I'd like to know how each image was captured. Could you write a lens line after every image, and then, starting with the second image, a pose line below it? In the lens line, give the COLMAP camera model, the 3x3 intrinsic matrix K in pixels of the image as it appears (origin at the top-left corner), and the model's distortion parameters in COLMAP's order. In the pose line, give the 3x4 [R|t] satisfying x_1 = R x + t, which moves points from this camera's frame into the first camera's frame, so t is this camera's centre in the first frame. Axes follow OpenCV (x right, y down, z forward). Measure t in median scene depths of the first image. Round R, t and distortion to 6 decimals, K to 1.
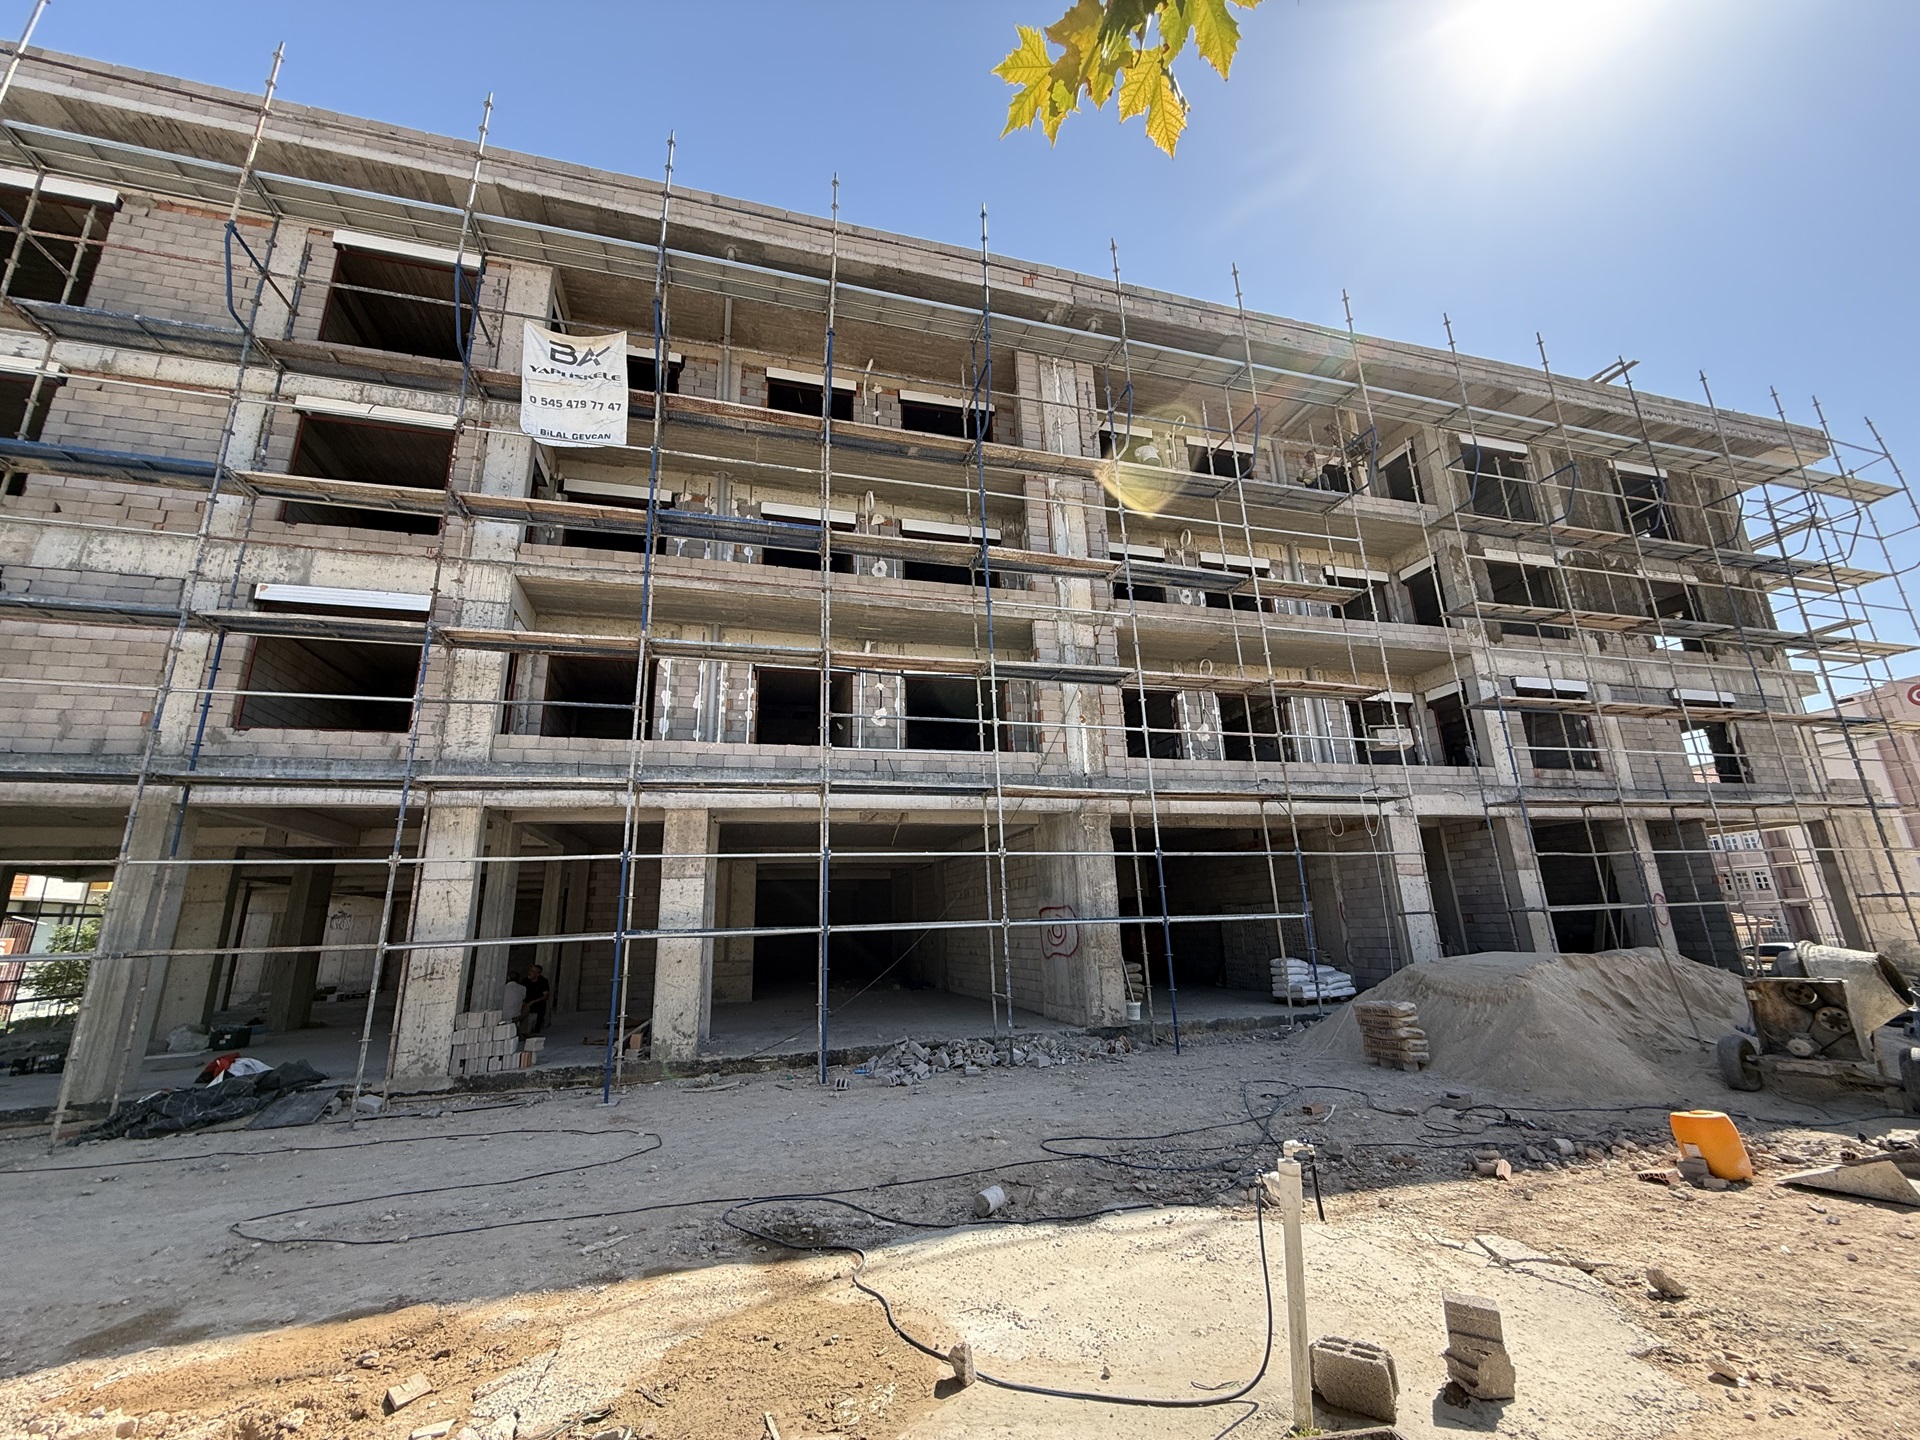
lens RADIAL K [[764.0, 0, 953.3], [0, 764.0, 721.6], [0, 0, 1]] dist [0.000546, 0.000081]
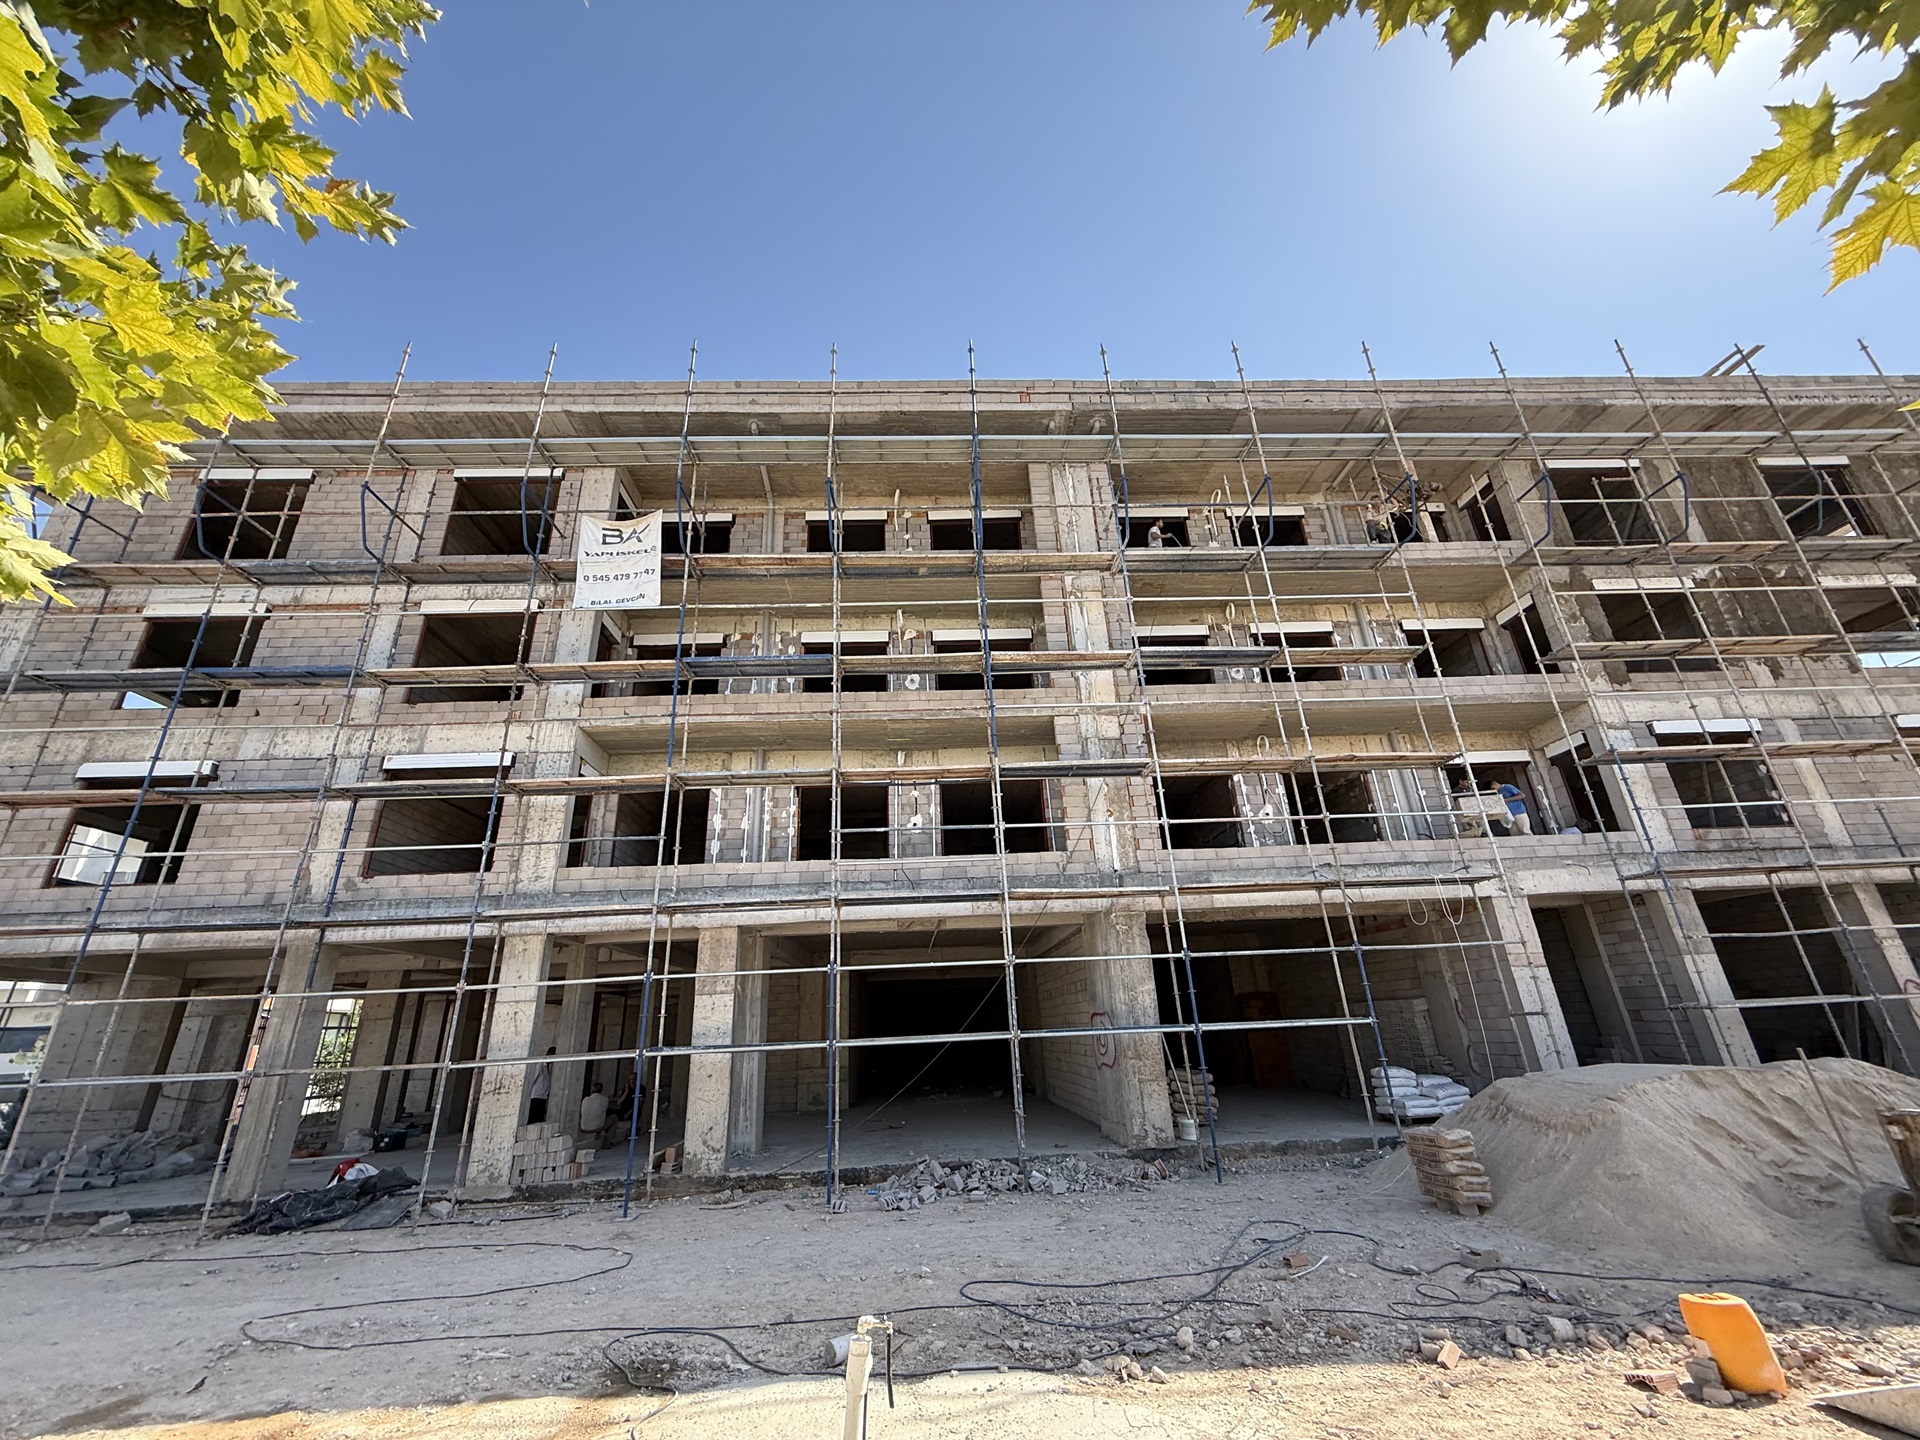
lens RADIAL K [[764.6, 0, 953.1], [0, 764.6, 722.6], [0, 0, 1]] dist [0.000242, 0.000160]
pose [[0.972766, -0.095934, -0.211004, 0.204246], [0.072747, 0.990693, -0.115045, -0.021341], [0.220077, 0.096562, 0.970691, -0.001658]]
